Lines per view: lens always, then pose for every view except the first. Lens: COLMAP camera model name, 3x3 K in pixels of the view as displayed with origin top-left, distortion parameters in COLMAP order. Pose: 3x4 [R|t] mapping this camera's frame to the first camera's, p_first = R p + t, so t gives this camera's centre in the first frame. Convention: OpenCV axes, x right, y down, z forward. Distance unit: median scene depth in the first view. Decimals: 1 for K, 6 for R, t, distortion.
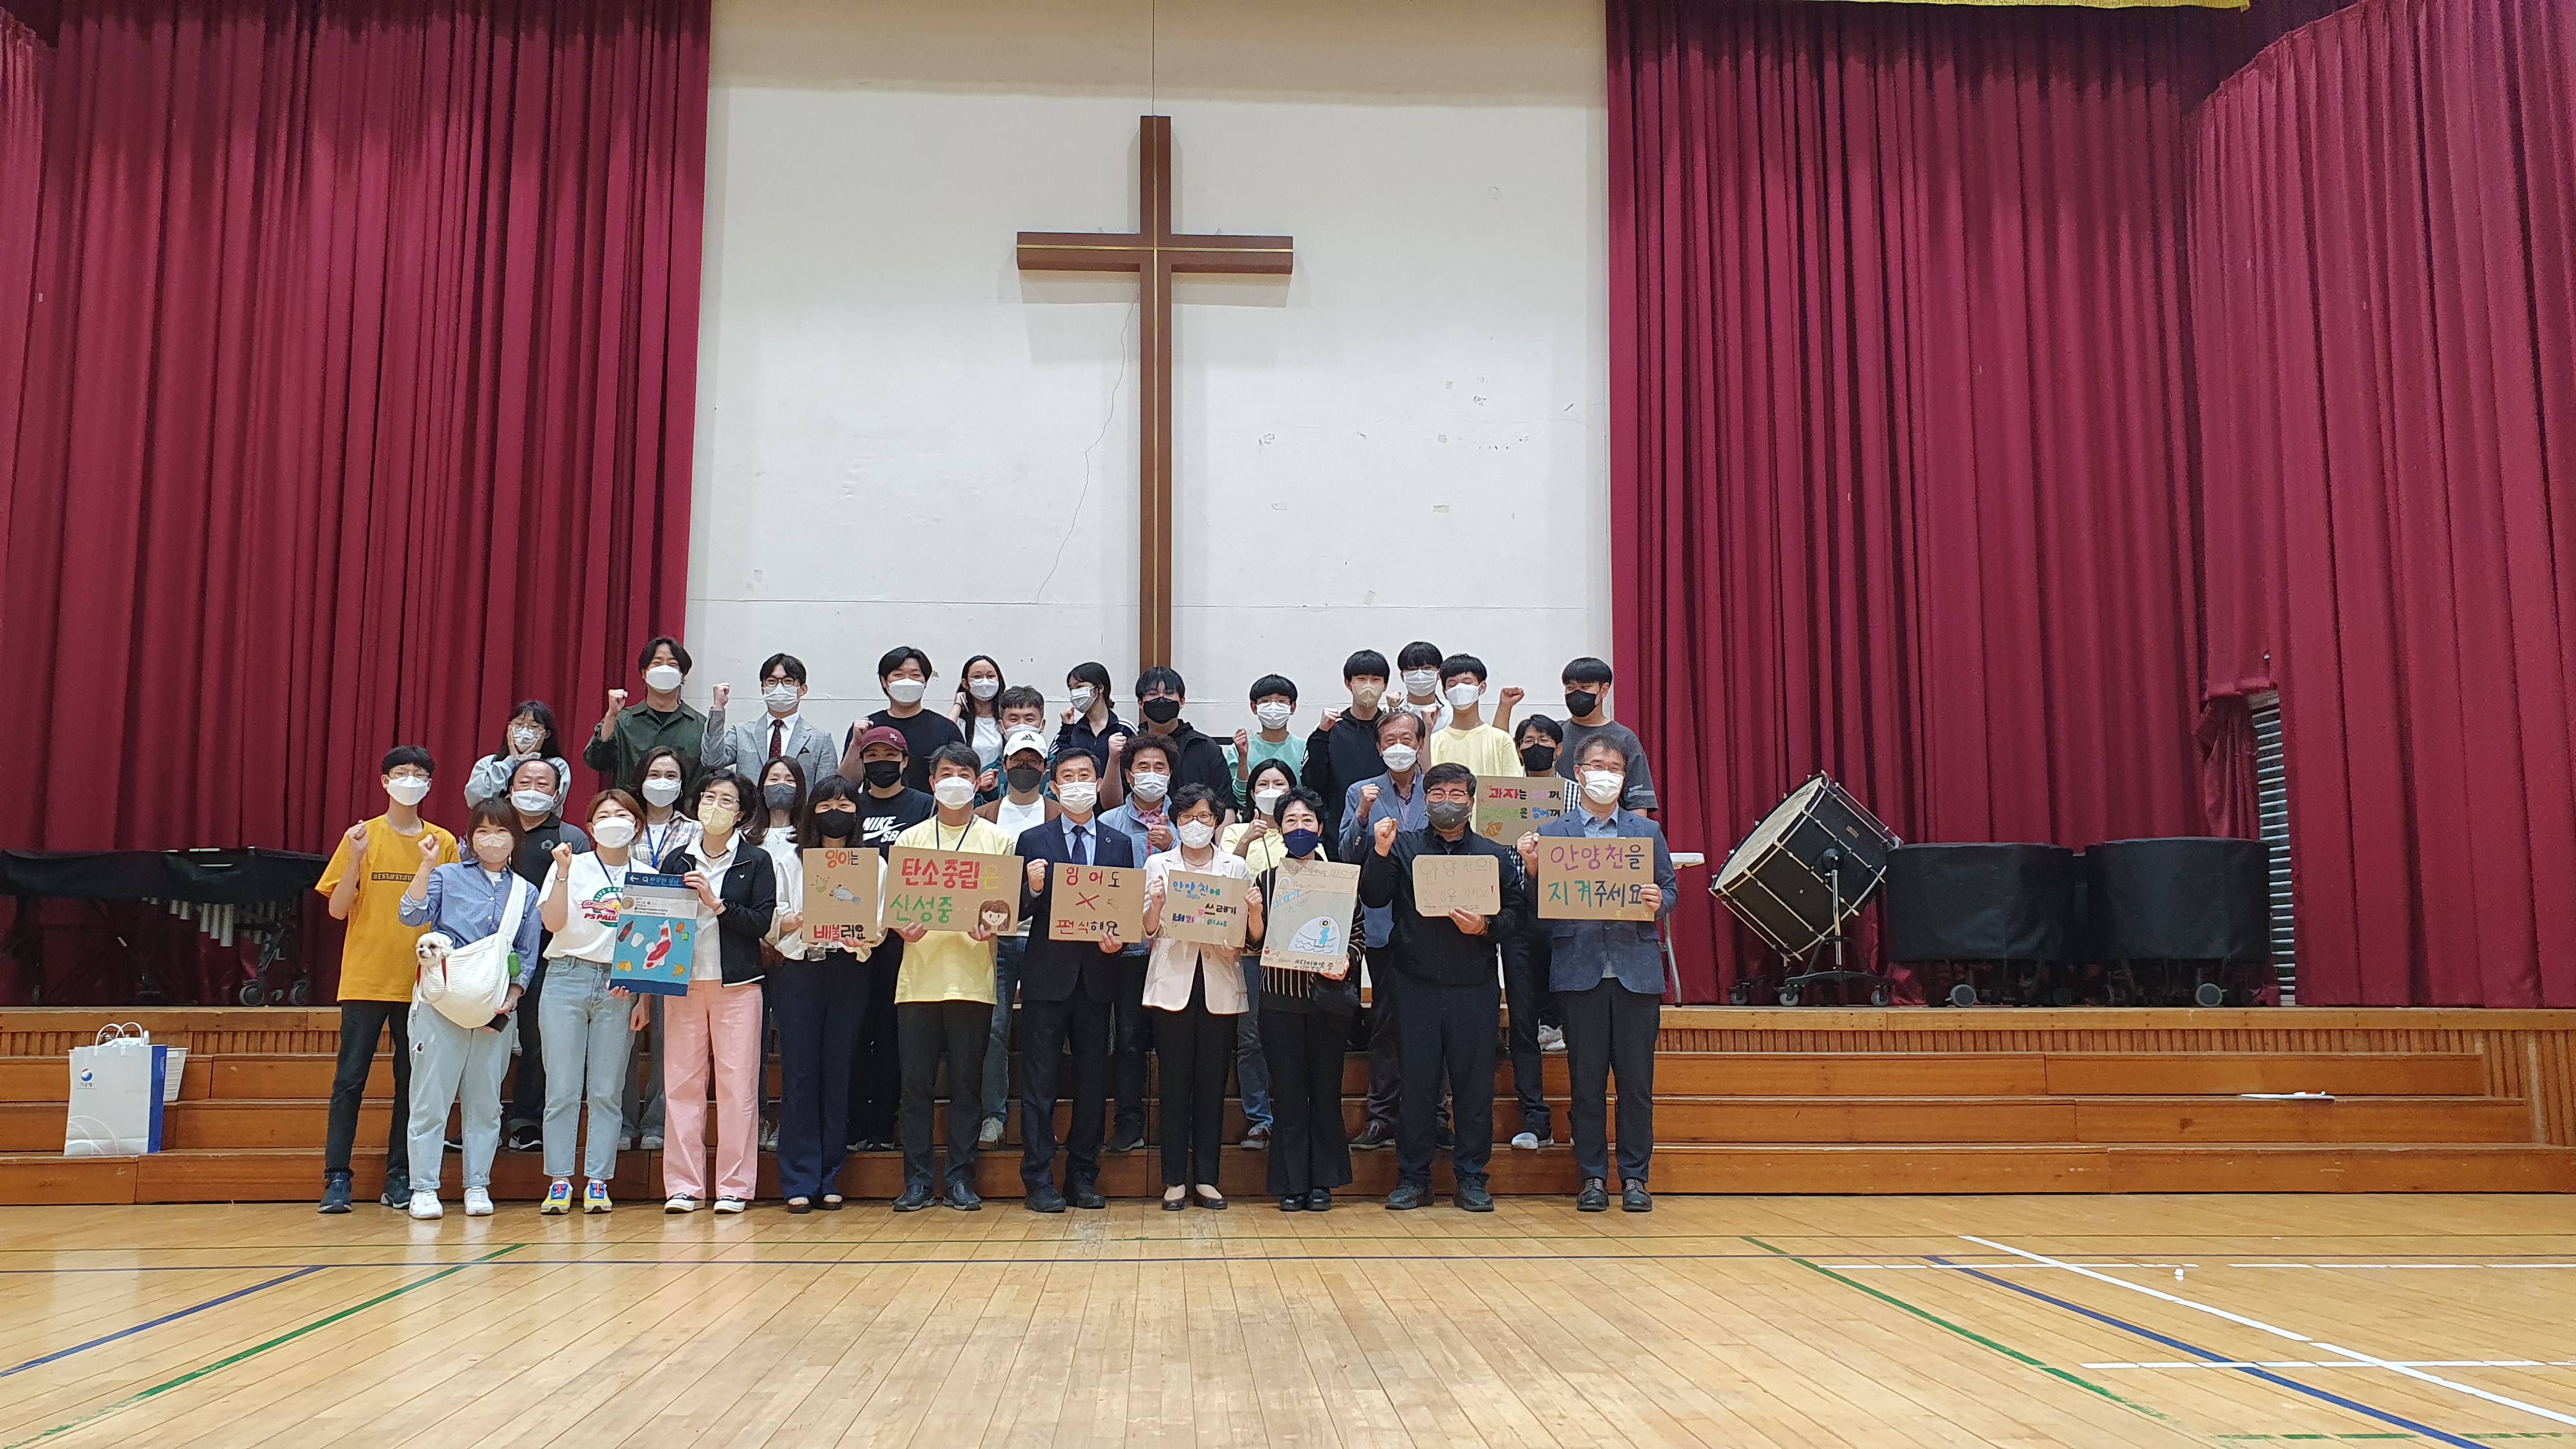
lens RADIAL K [[1996.4, 0, 1288.0], [0, 1996.4, 724.5], [0, 0, 1]] dist [0.034175, -0.115937]
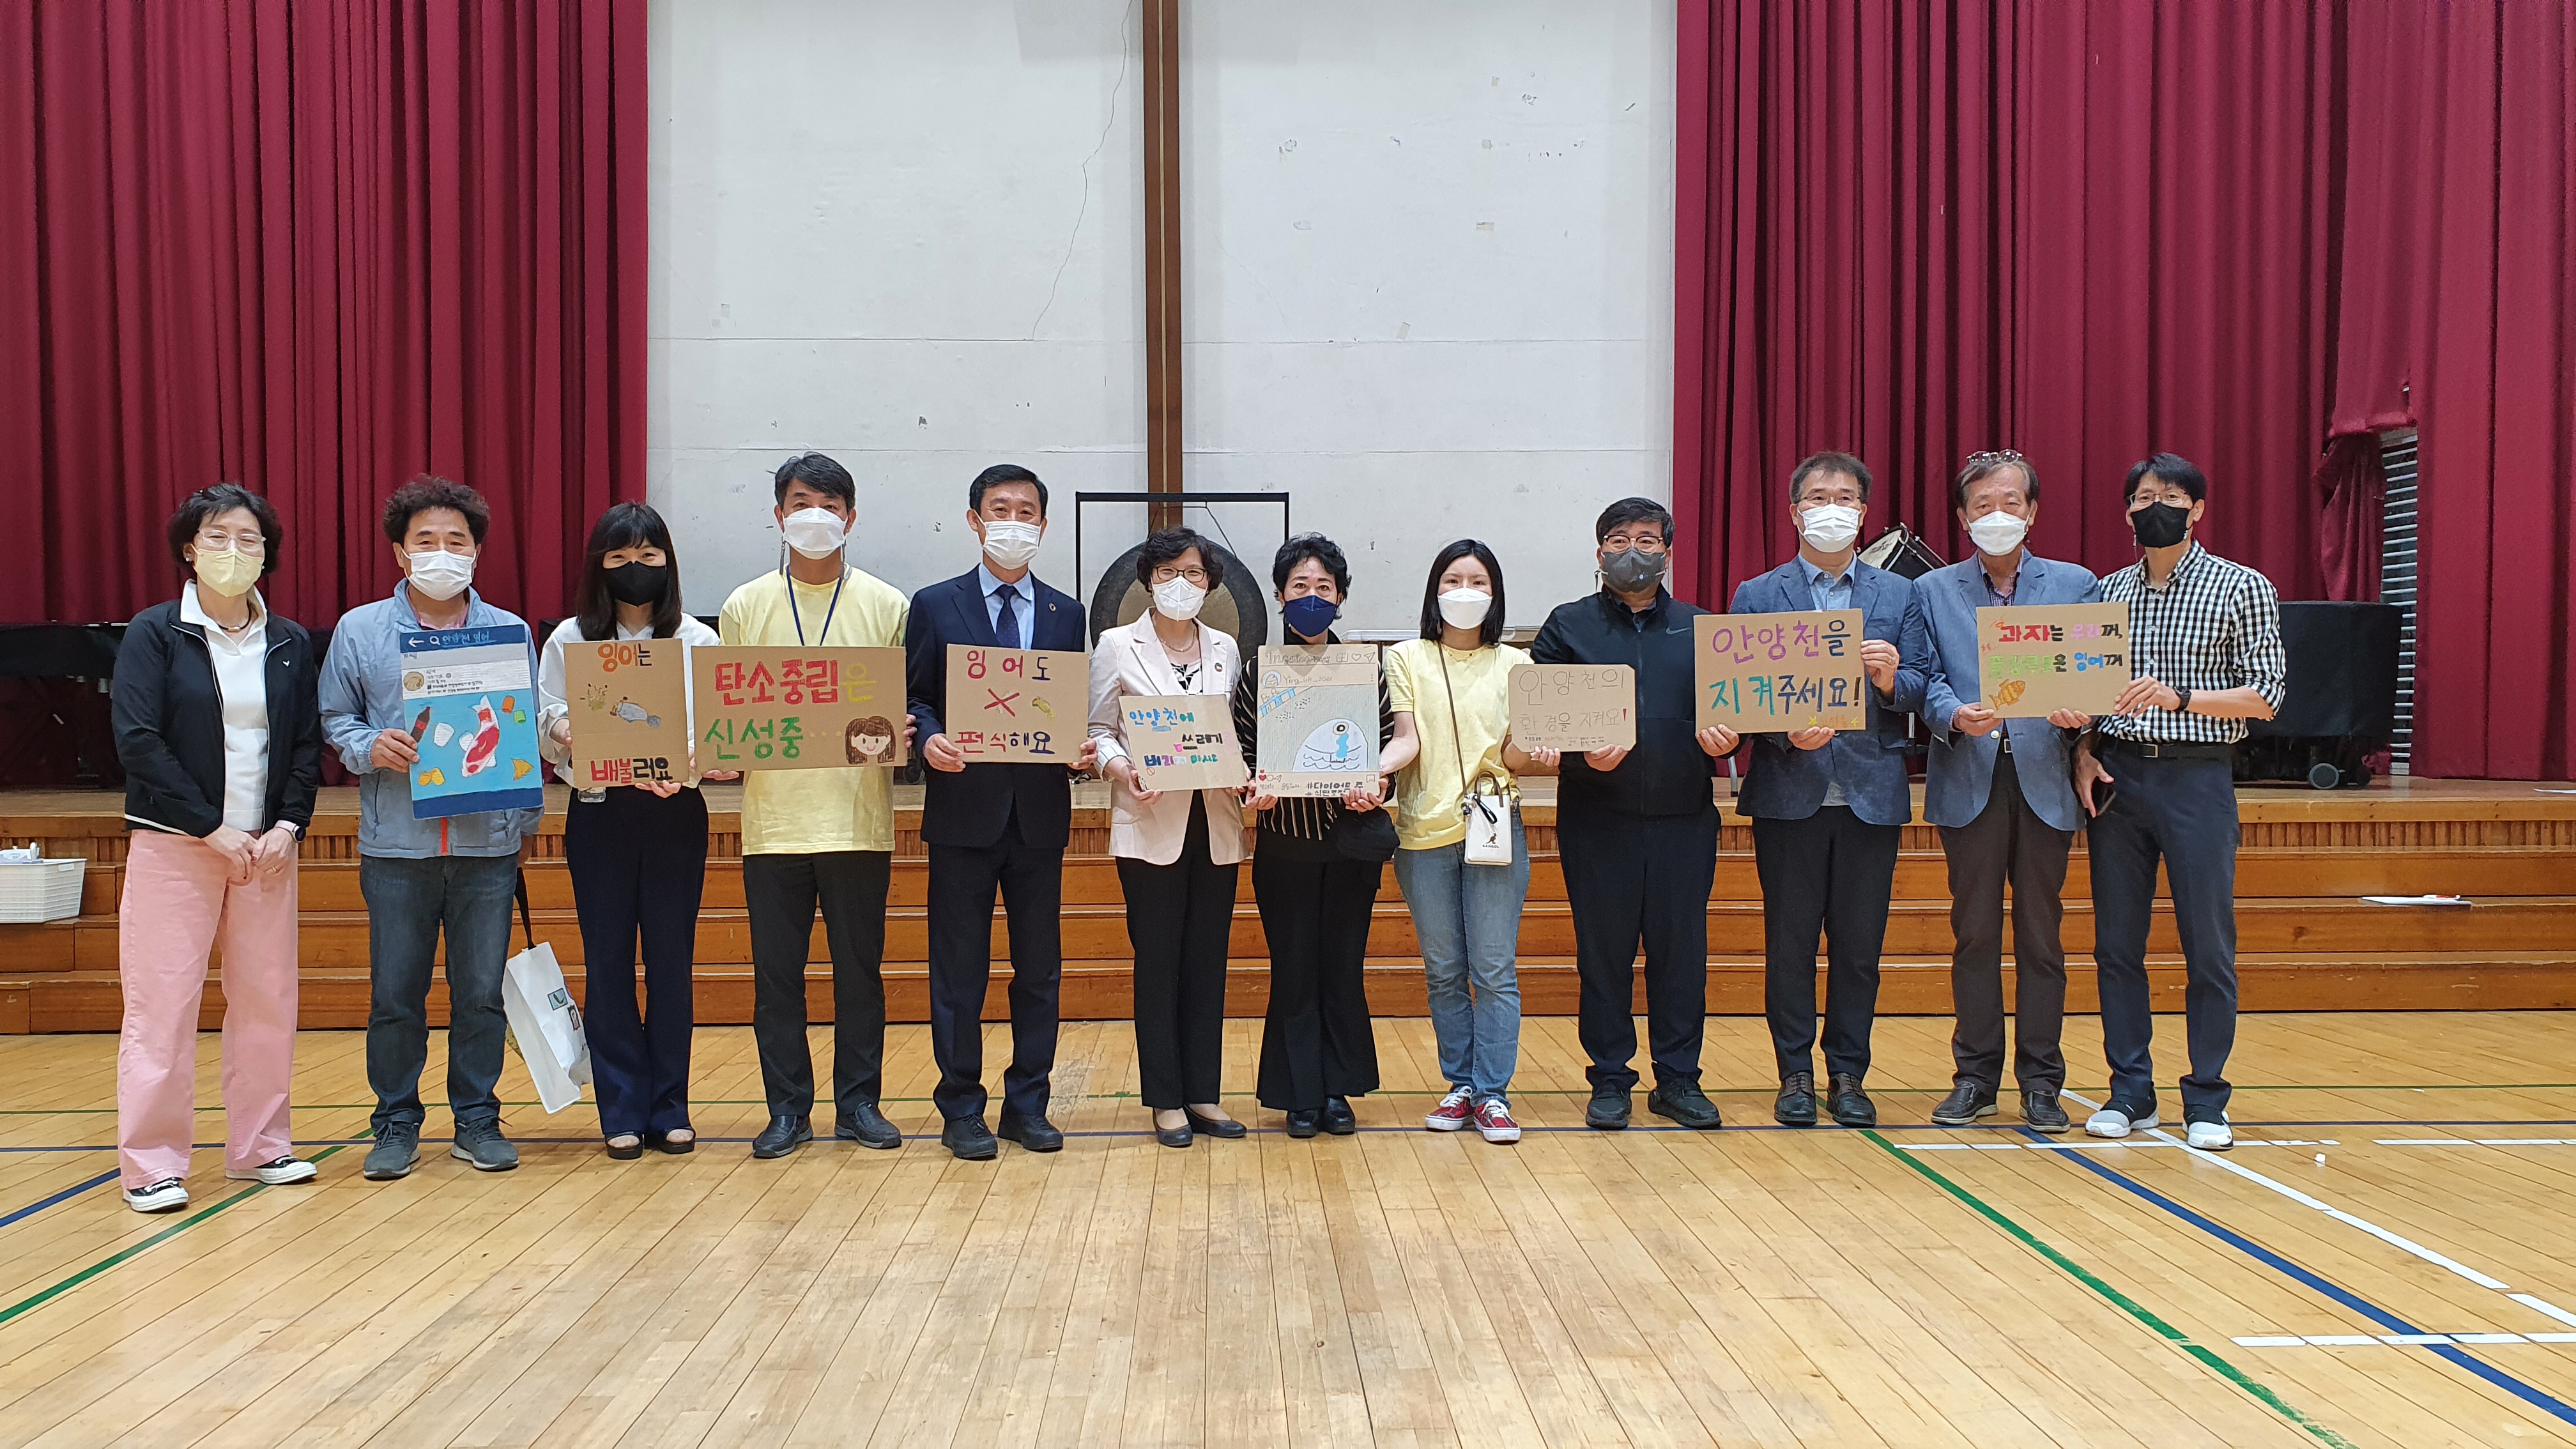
lens RADIAL K [[2018.8, 0, 1295.2], [0, 2018.8, 787.2], [0, 0, 1]] dist [0.004675, -0.001244]
pose [[0.999777, -0.002802, -0.020936, 0.017088], [0.006255, 0.985987, 0.166703, -0.019545], [0.020176, -0.166796, 0.985785, 0.108998]]
